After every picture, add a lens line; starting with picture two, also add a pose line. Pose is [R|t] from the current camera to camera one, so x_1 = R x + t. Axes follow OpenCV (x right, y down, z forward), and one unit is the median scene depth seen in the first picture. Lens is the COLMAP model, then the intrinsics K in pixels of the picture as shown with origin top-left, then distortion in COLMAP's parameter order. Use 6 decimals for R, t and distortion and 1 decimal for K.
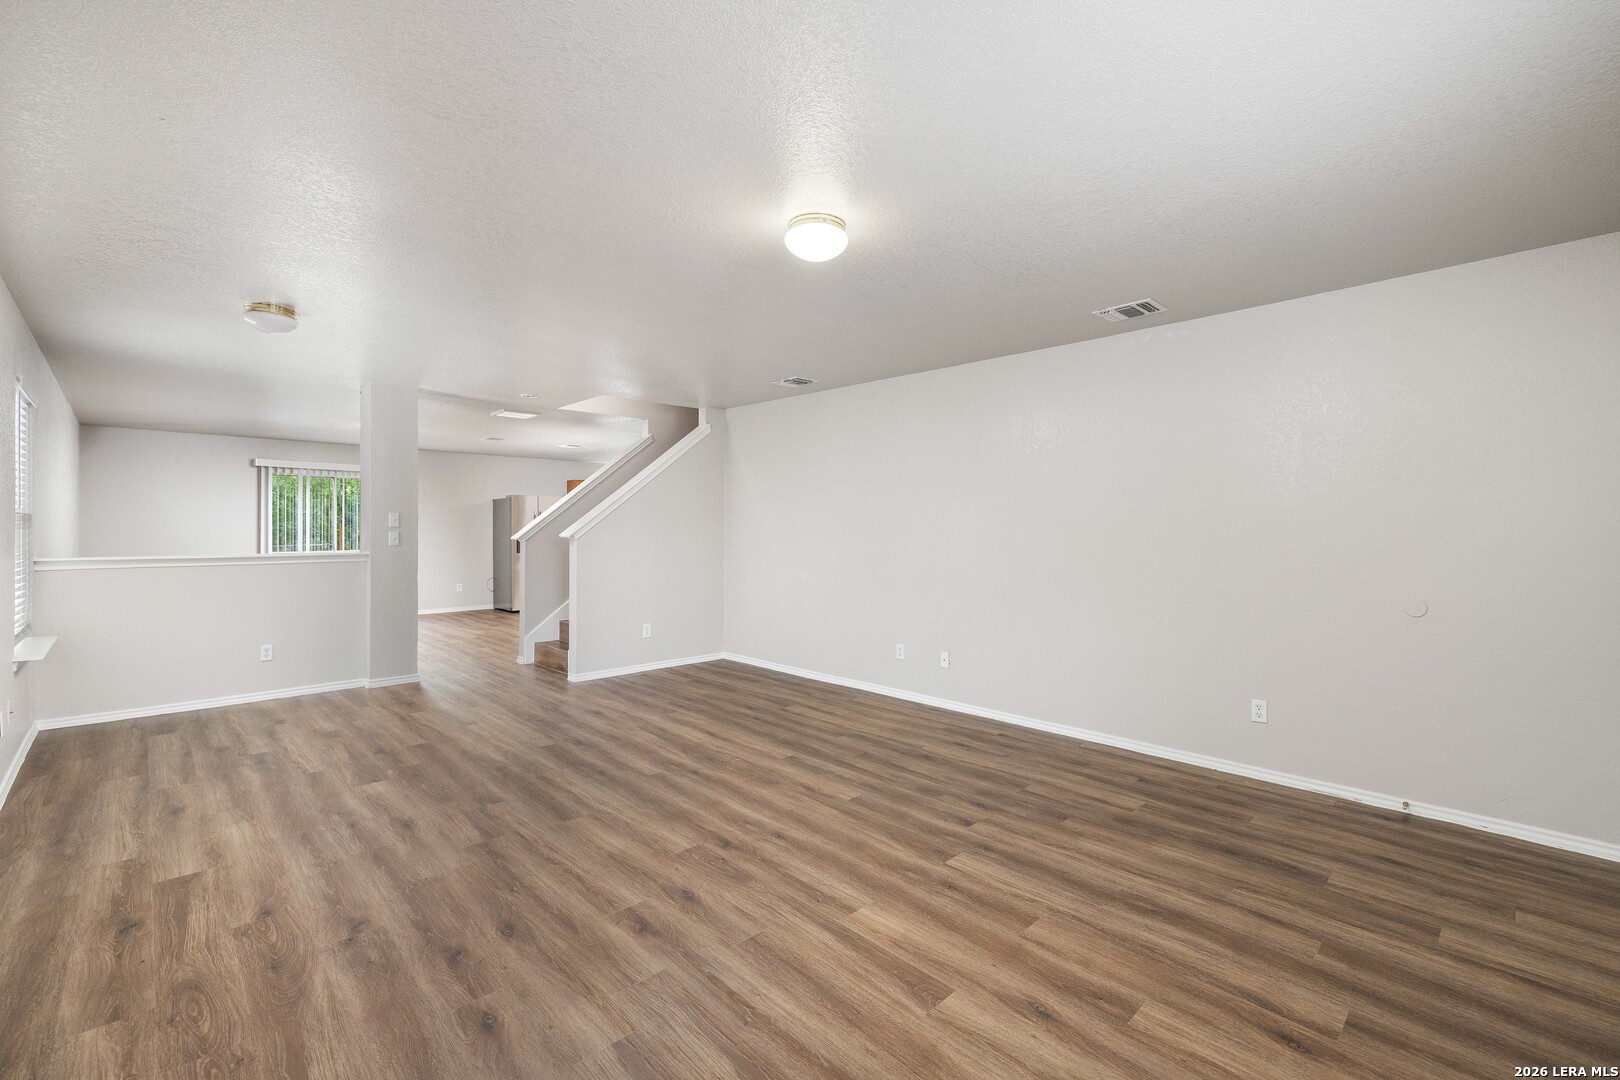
lens RADIAL K [[696.3, 0, 810.0], [0, 696.3, 540.0], [0, 0, 1]] dist [0.002299, -0.000225]
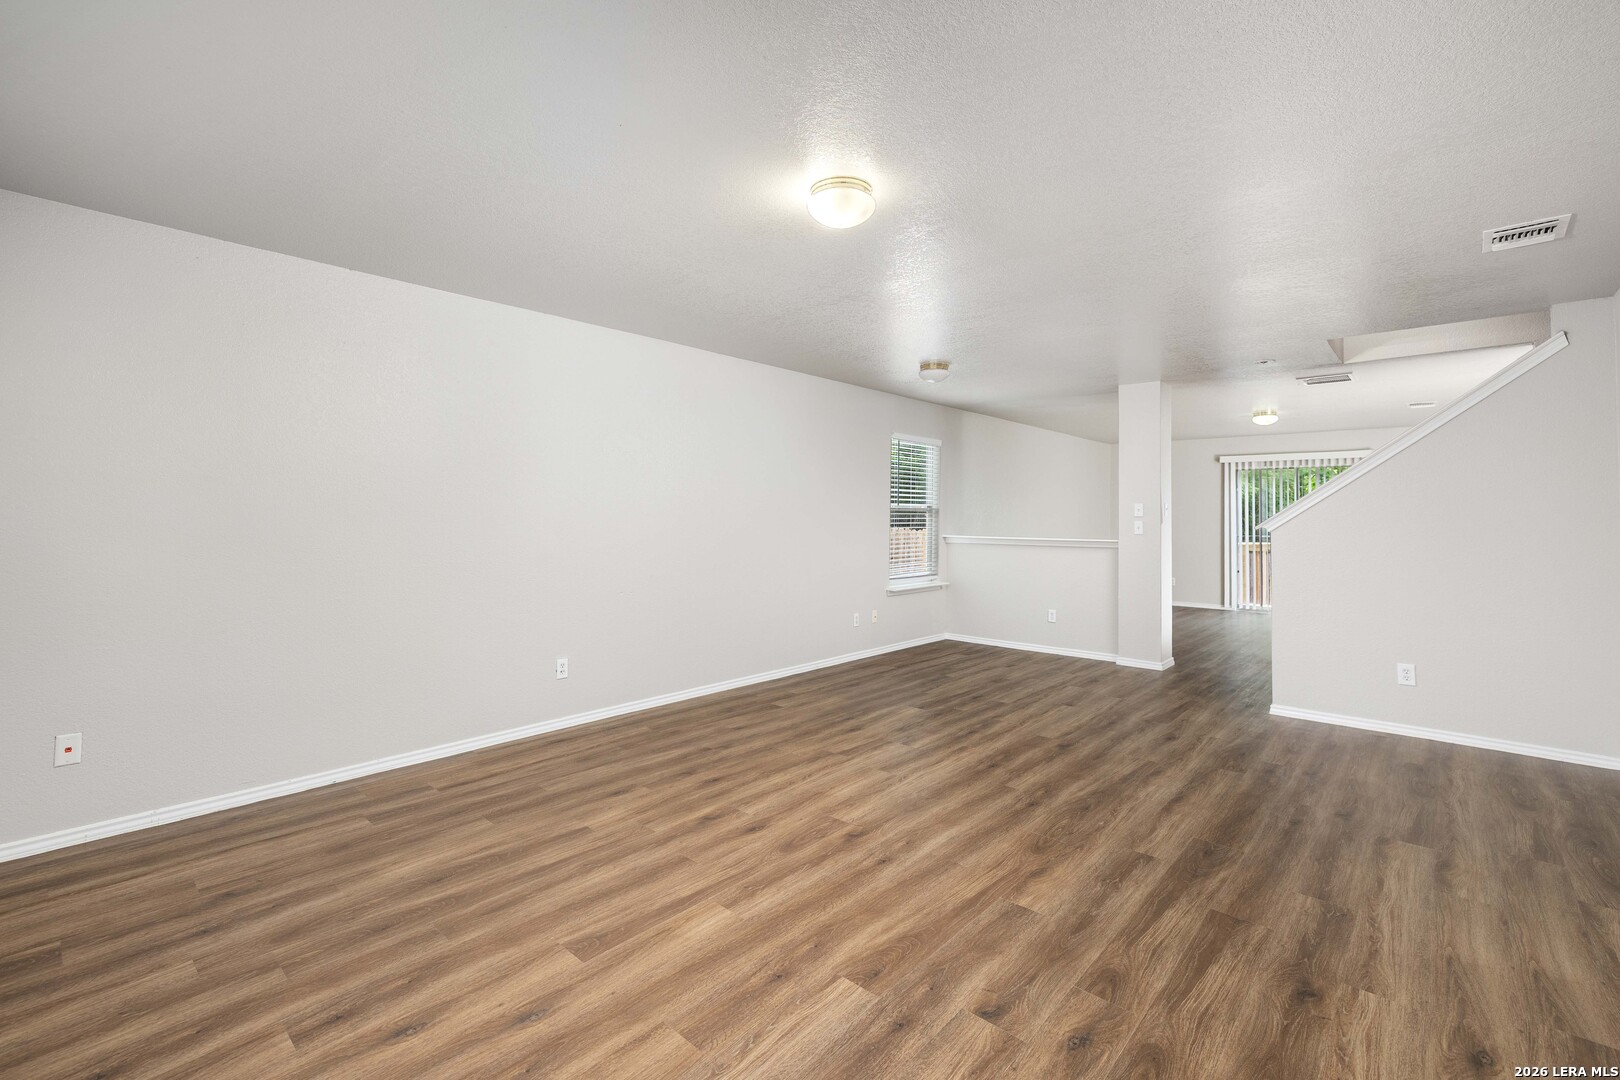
lens RADIAL K [[696.3, 0, 810.0], [0, 696.3, 540.0], [0, 0, 1]] dist [0.002299, -0.000225]
pose [[0.071906, 0.030798, -0.996936, 0.712543], [-0.019458, 0.999376, 0.029470, -0.012124], [0.997222, 0.017279, 0.072460, 0.712668]]
